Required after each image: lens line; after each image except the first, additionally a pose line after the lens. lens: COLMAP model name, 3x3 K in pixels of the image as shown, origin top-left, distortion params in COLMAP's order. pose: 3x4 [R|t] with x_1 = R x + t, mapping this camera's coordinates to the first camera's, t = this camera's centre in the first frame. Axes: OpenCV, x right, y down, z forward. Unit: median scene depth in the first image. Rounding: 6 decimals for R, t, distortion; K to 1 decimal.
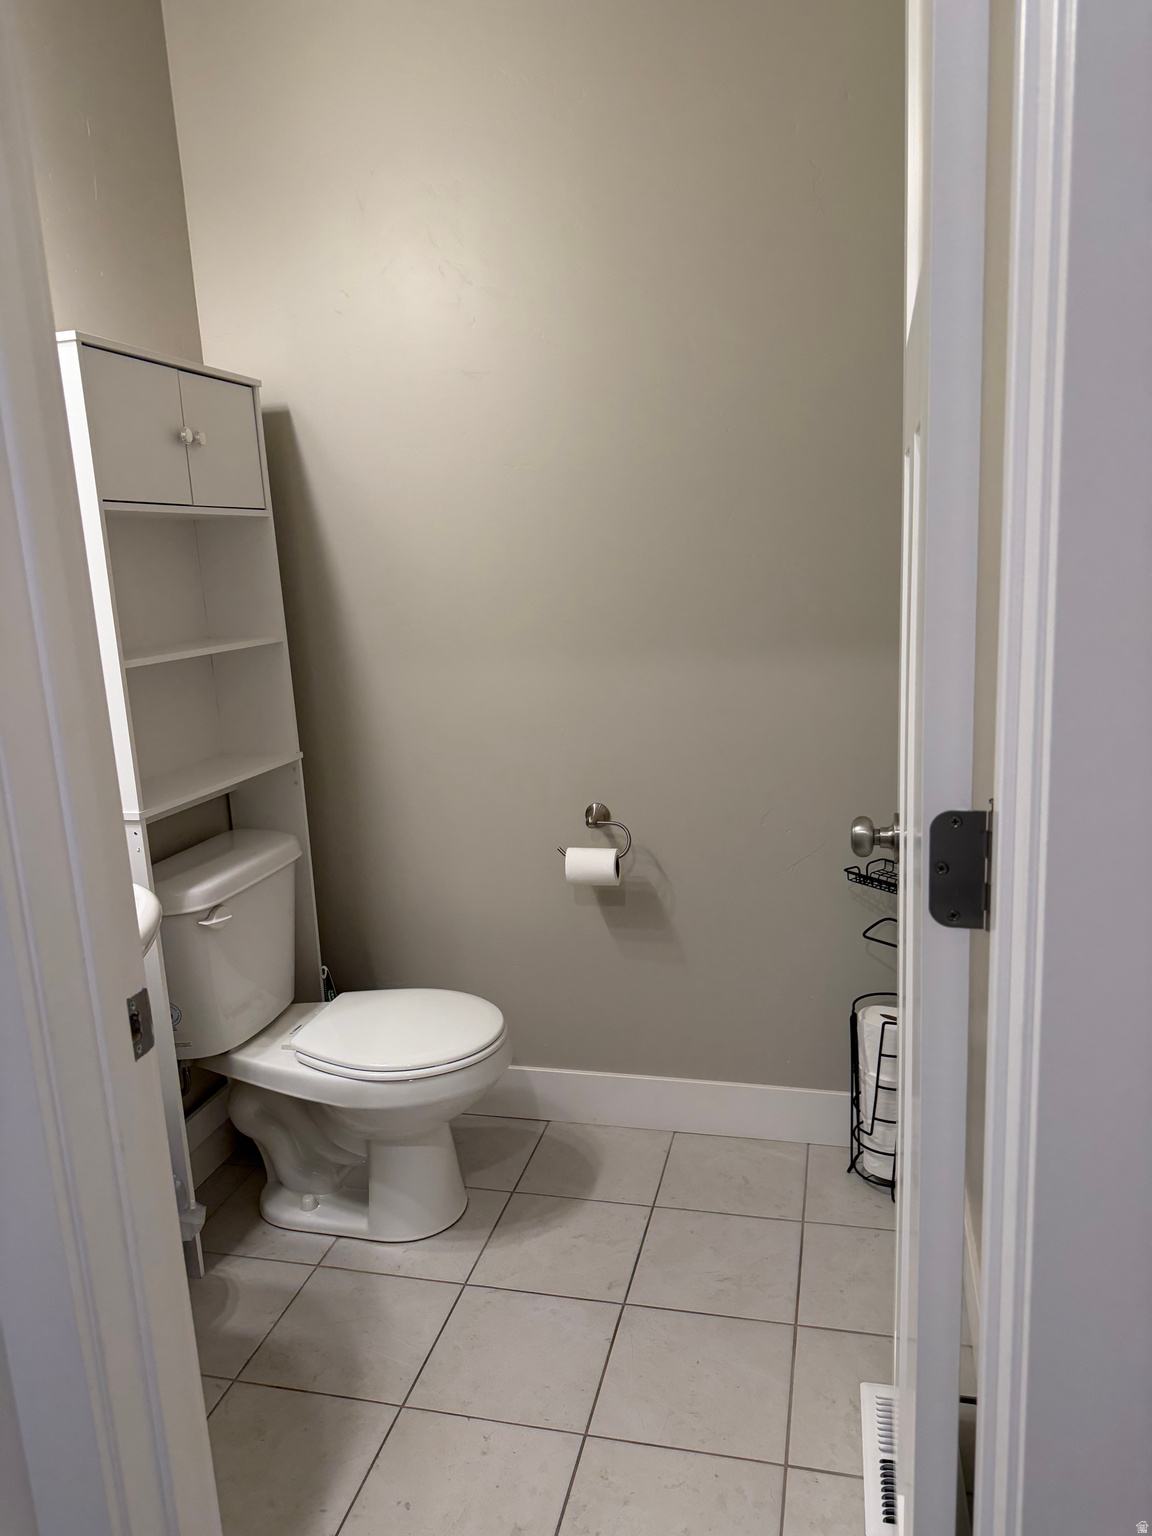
lens RADIAL K [[1098.3, 0, 580.6], [0, 1098.3, 778.7], [0, 0, 1]] dist [0.070412, -0.086218]
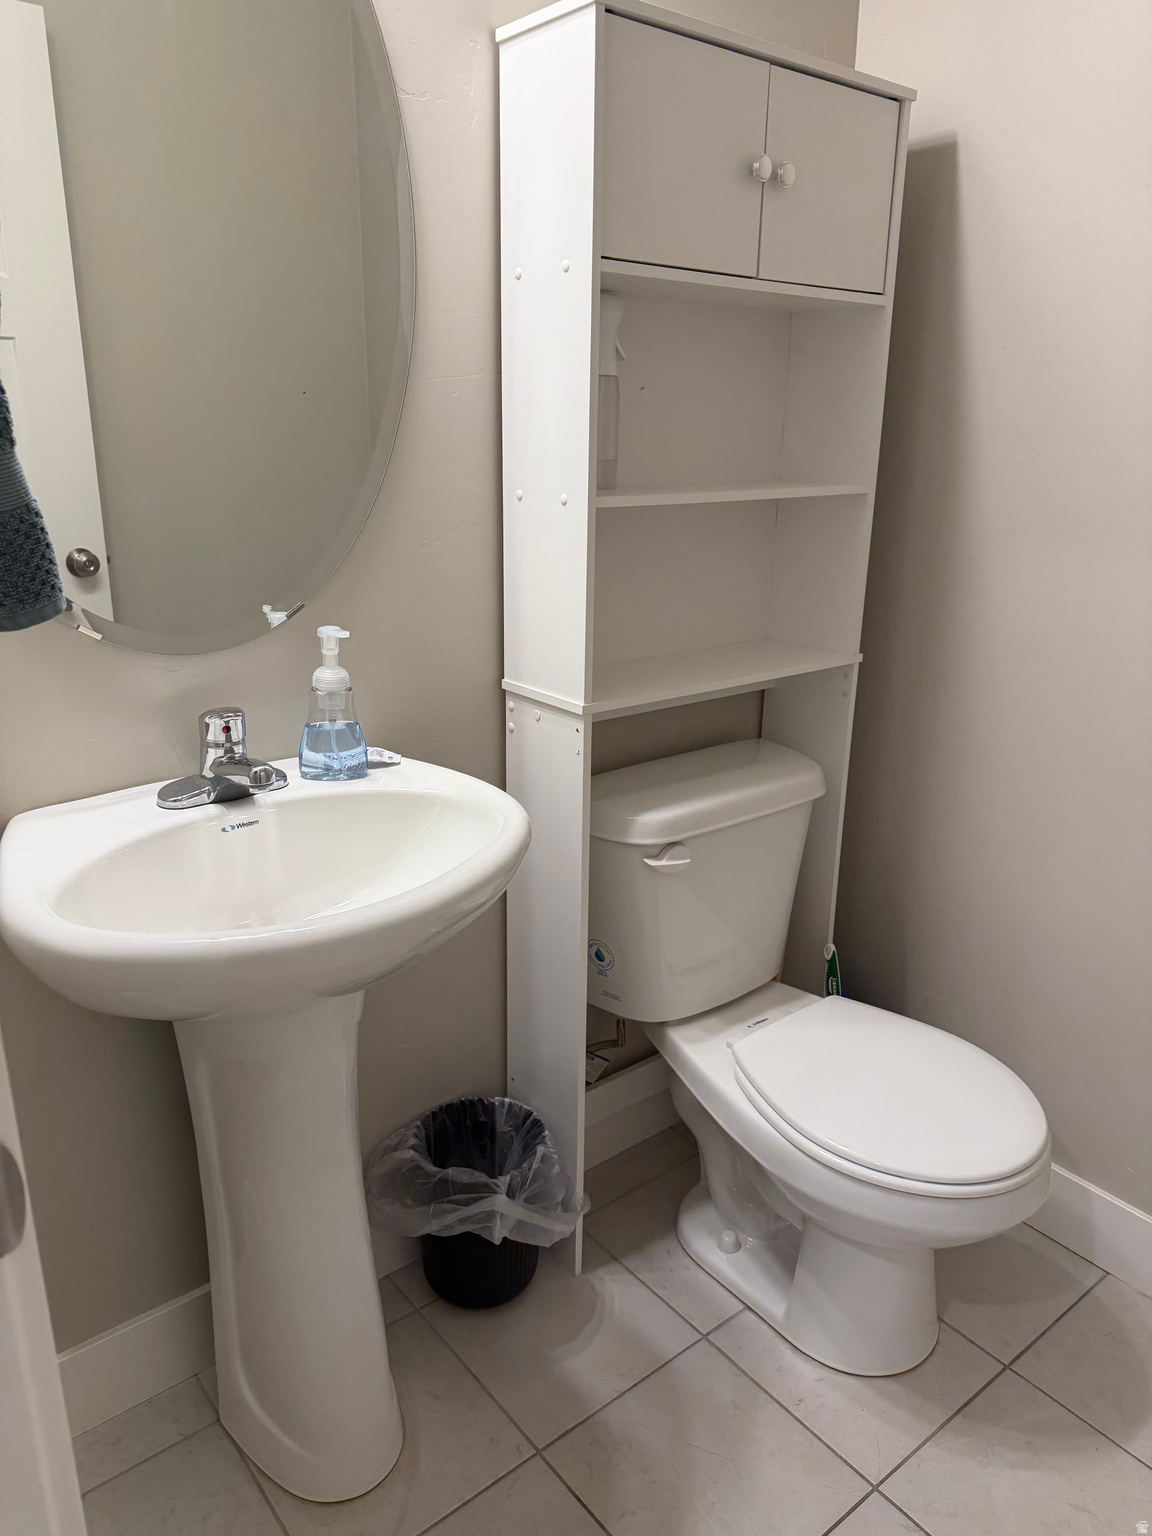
lens RADIAL K [[1098.3, 0, 580.6], [0, 1098.3, 778.7], [0, 0, 1]] dist [0.070412, -0.086218]
pose [[0.793869, 0.242243, -0.557756, 0.024281], [-0.172773, 0.969280, 0.175062, -0.044013], [0.583028, -0.042611, 0.811334, 0.340455]]
